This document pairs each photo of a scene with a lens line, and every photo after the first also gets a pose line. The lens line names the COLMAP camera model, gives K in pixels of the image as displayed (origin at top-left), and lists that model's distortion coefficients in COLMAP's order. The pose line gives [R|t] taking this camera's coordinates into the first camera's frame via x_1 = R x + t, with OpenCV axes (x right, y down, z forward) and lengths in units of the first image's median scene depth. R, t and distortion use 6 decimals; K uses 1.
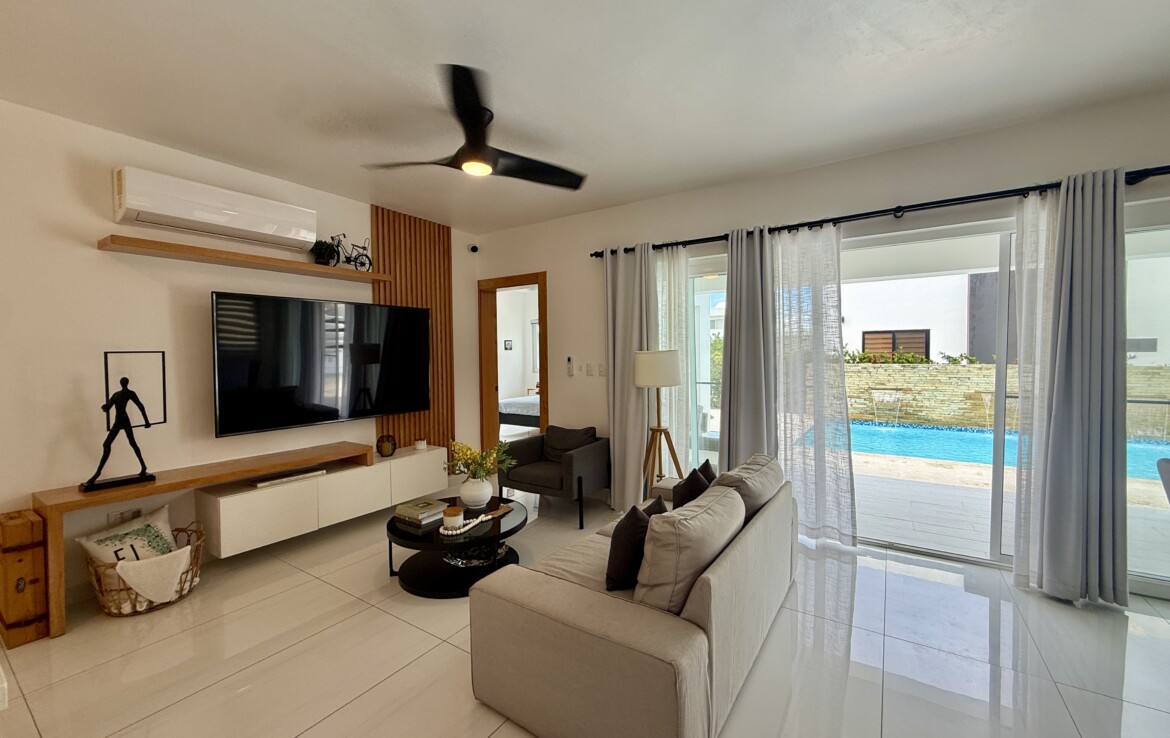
lens RADIAL K [[465.7, 0, 585.8], [0, 465.7, 366.7], [0, 0, 1]] dist [0.000552, 0.000165]
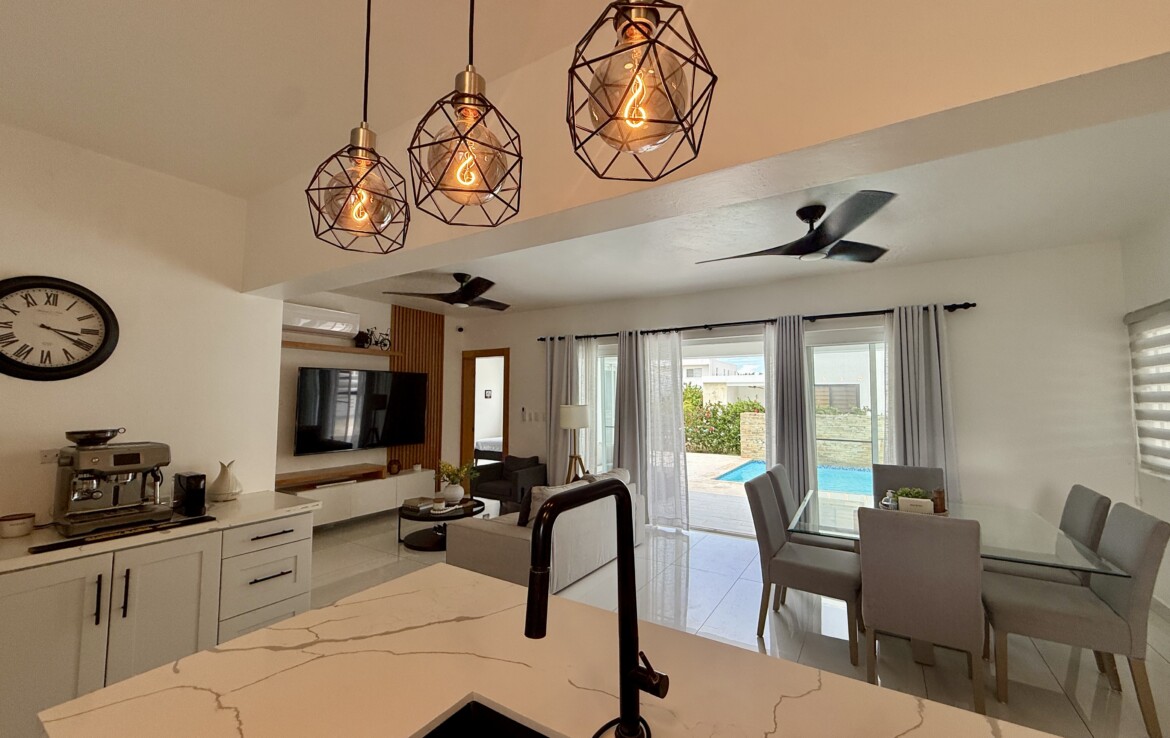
lens RADIAL K [[462.1, 0, 581.7], [0, 462.1, 369.4], [0, 0, 1]] dist [0.000764, -0.000004]
pose [[0.999730, 0.015801, 0.017058, 0.137390], [-0.014188, 0.995763, -0.090859, -0.013120], [-0.018422, 0.090592, 0.995718, -0.505229]]
